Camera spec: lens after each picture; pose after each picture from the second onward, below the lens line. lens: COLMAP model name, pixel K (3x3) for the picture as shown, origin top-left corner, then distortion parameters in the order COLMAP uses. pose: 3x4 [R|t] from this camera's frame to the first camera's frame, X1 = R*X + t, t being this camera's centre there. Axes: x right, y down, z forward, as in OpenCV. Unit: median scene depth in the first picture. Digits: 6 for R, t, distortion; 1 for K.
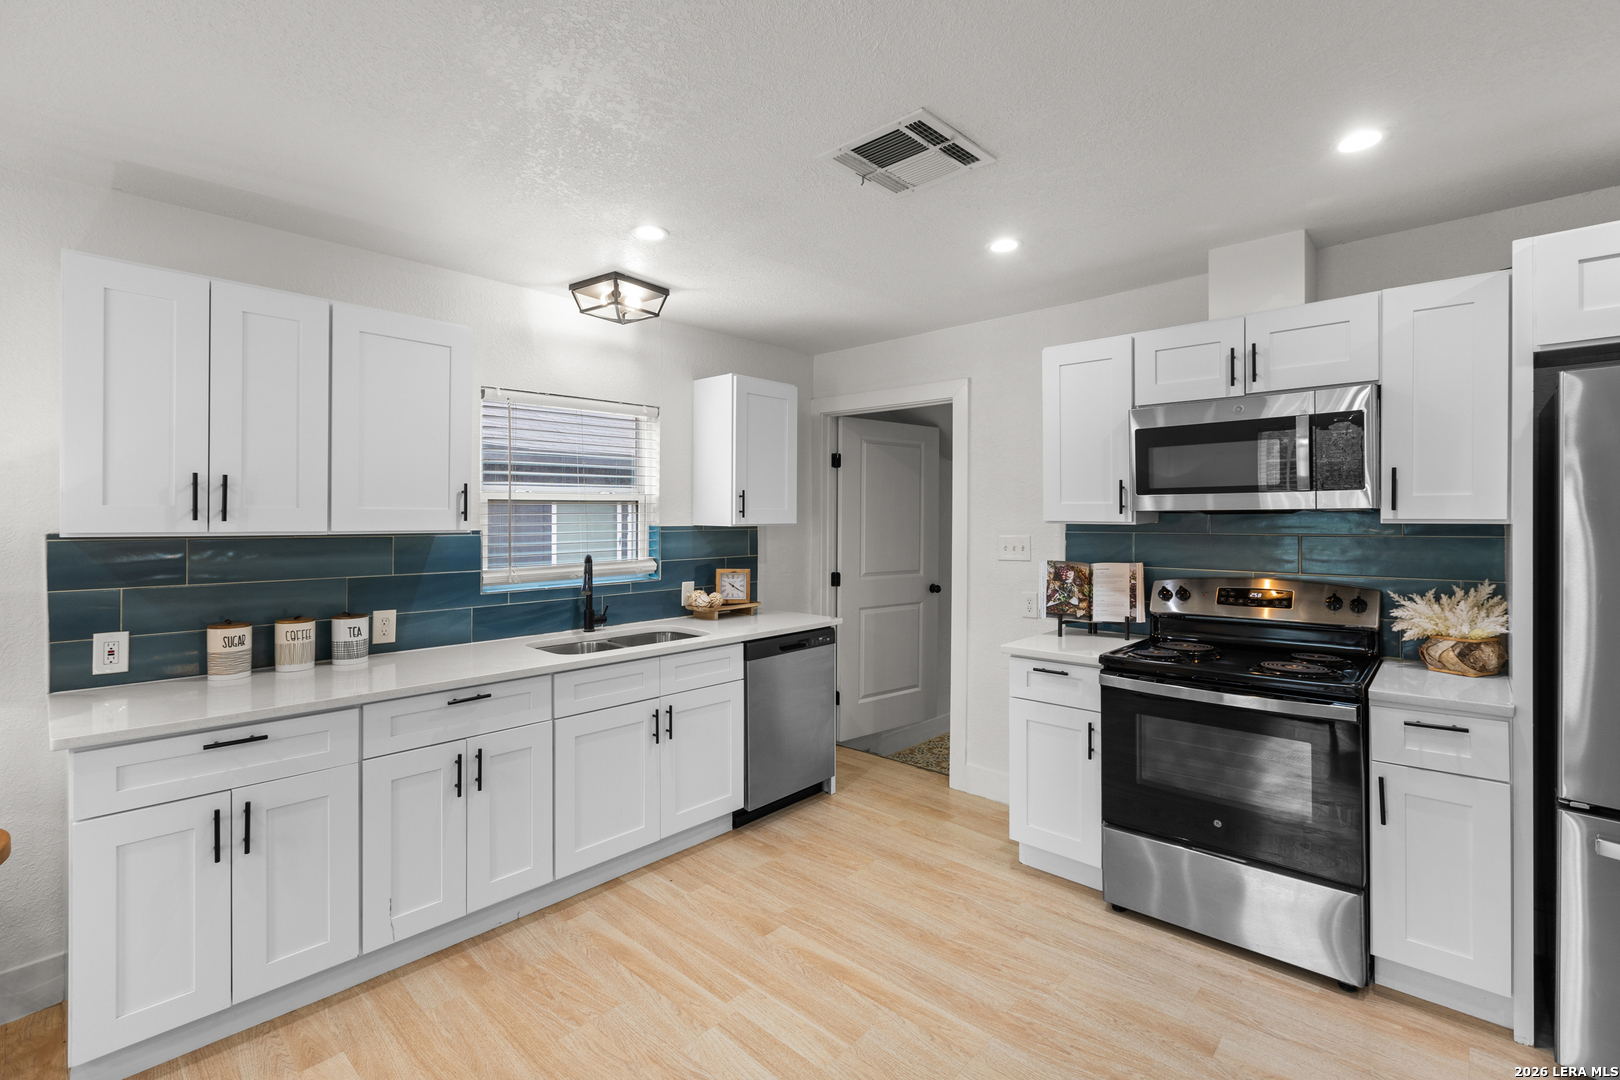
lens RADIAL K [[731.8, 0, 815.4], [0, 731.8, 521.4], [0, 0, 1]] dist [-0.005797, -0.000432]
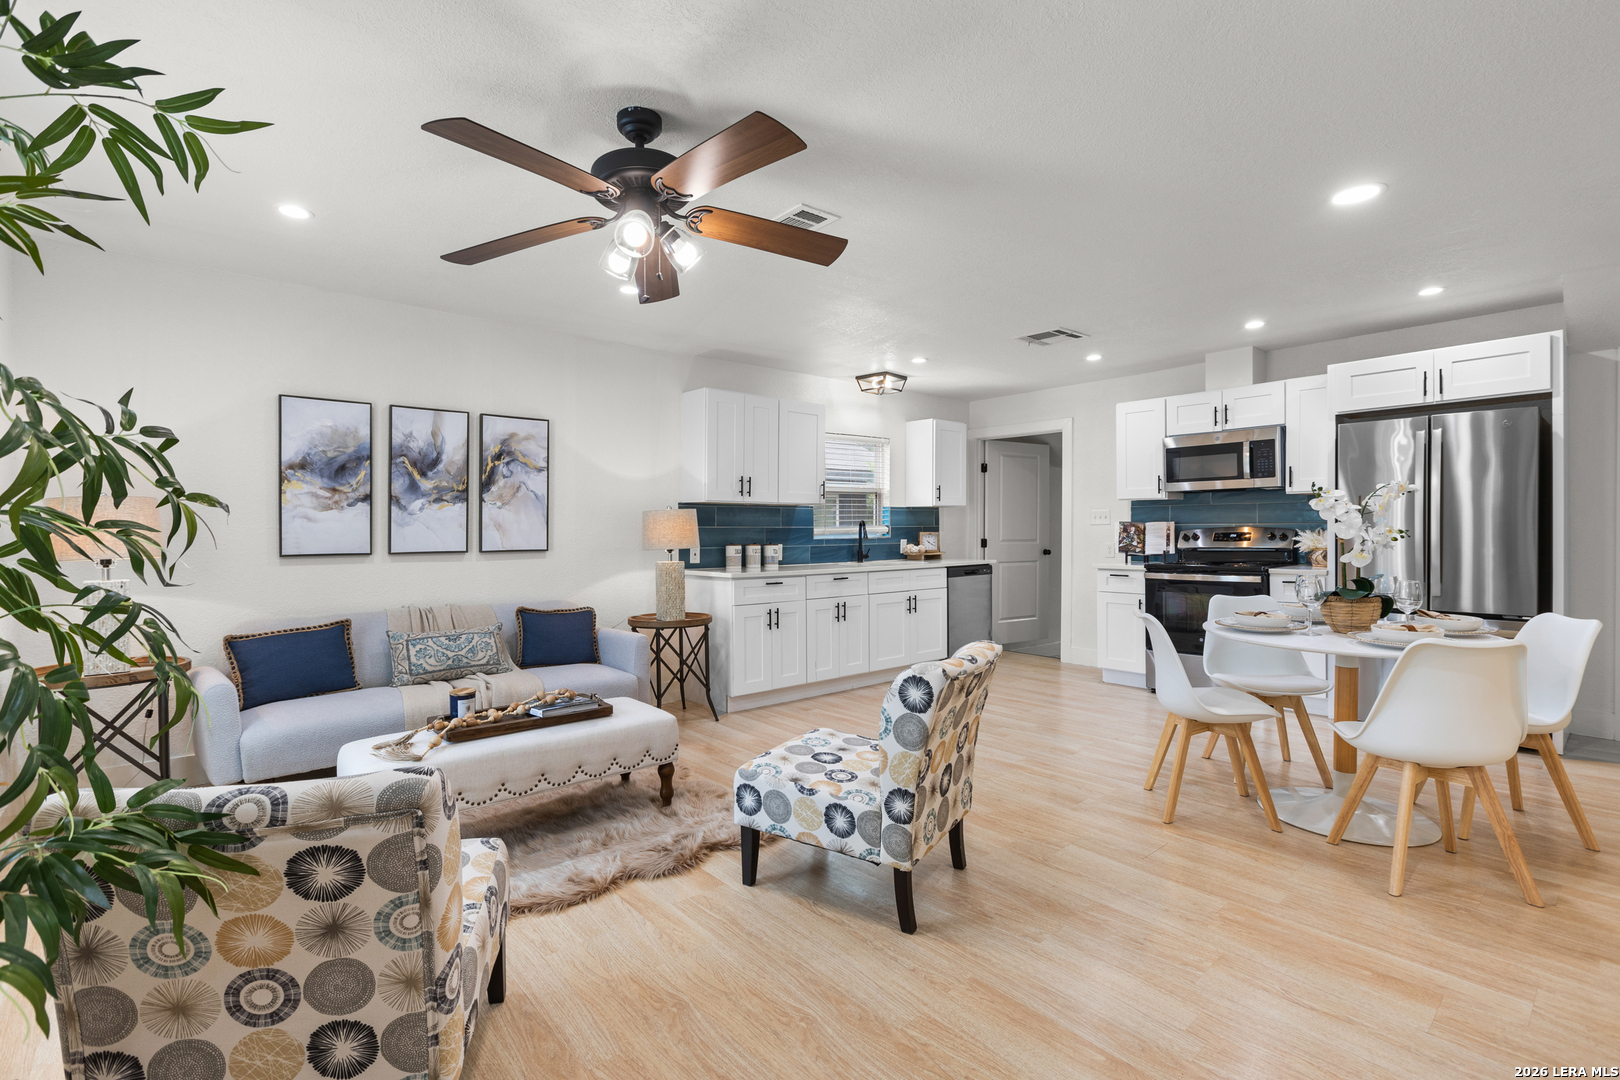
lens RADIAL K [[735.3, 0, 808.6], [0, 735.3, 532.6], [0, 0, 1]] dist [-0.001029, -0.000251]
pose [[0.992855, -0.003989, -0.119262, -0.231689], [0.004084, 0.999992, 0.000554, 0.079017], [0.119259, -0.001037, 0.992863, -0.908842]]
